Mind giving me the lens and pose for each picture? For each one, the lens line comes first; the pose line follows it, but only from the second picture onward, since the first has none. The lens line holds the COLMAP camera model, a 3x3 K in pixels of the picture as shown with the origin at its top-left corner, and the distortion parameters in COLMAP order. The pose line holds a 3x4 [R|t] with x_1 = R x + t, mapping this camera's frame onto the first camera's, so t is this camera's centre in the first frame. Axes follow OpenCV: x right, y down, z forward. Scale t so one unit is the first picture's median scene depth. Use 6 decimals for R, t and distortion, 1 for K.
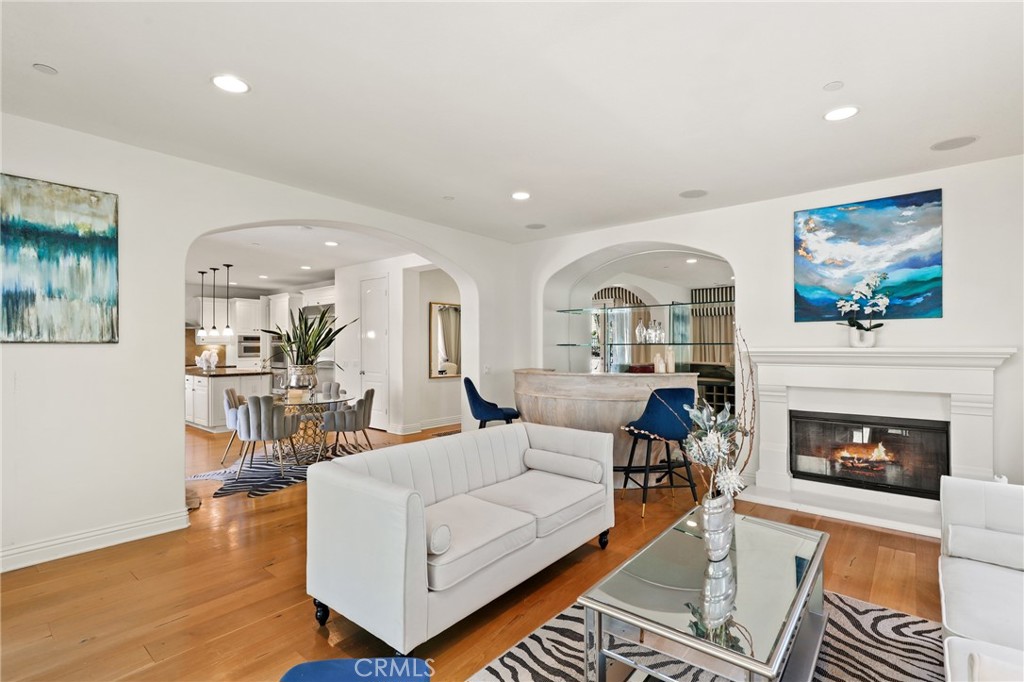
lens RADIAL K [[478.3, 0, 514.1], [0, 478.3, 345.3], [0, 0, 1]] dist [-0.003103, 0.000457]
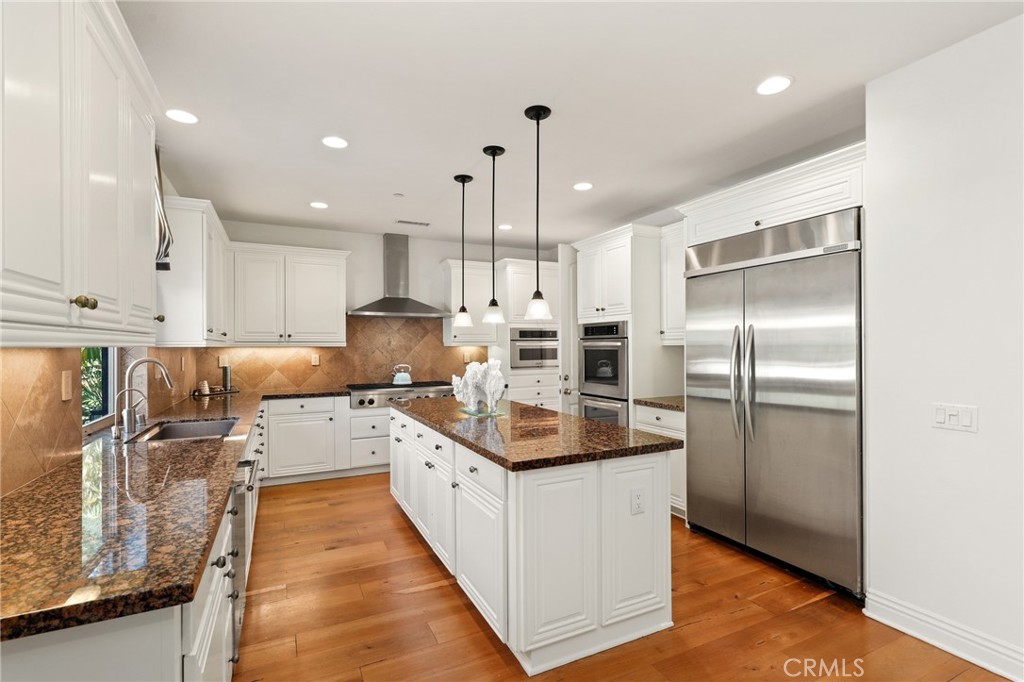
lens RADIAL K [[478.3, 0, 512.0], [0, 478.3, 344.7], [0, 0, 1]] dist [-0.003103, 0.000457]
pose [[0.910591, -0.003969, -0.413290, -0.371412], [0.005557, 0.999981, 0.002641, -0.003656], [0.413272, -0.004701, 0.910596, 0.533838]]
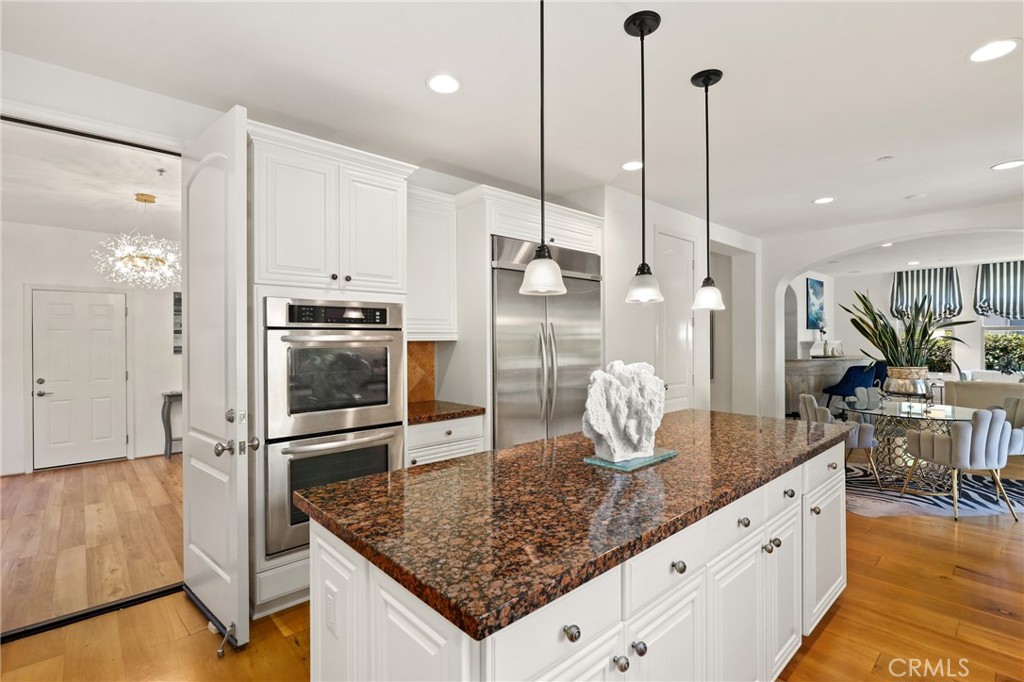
lens RADIAL K [[478.3, 0, 515.4], [0, 478.3, 341.9], [0, 0, 1]] dist [-0.003103, 0.000457]
pose [[0.132258, -0.006442, 0.991194, -0.710432], [-0.001877, 0.999975, 0.006749, -0.002902], [-0.991213, -0.002753, 0.132243, 0.840898]]
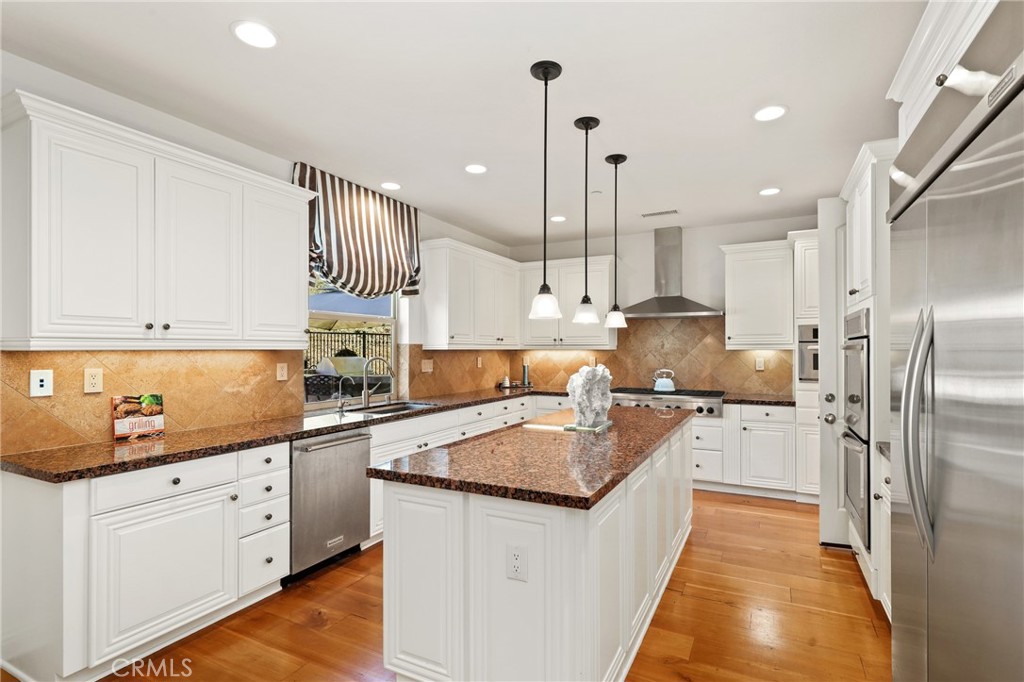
lens RADIAL K [[478.3, 0, 505.5], [0, 478.3, 347.9], [0, 0, 1]] dist [-0.003103, 0.000457]
pose [[0.225820, -0.002102, -0.974167, -0.257681], [0.005131, 0.999986, -0.000968, -0.003221], [0.974156, -0.004780, 0.225827, 0.711190]]
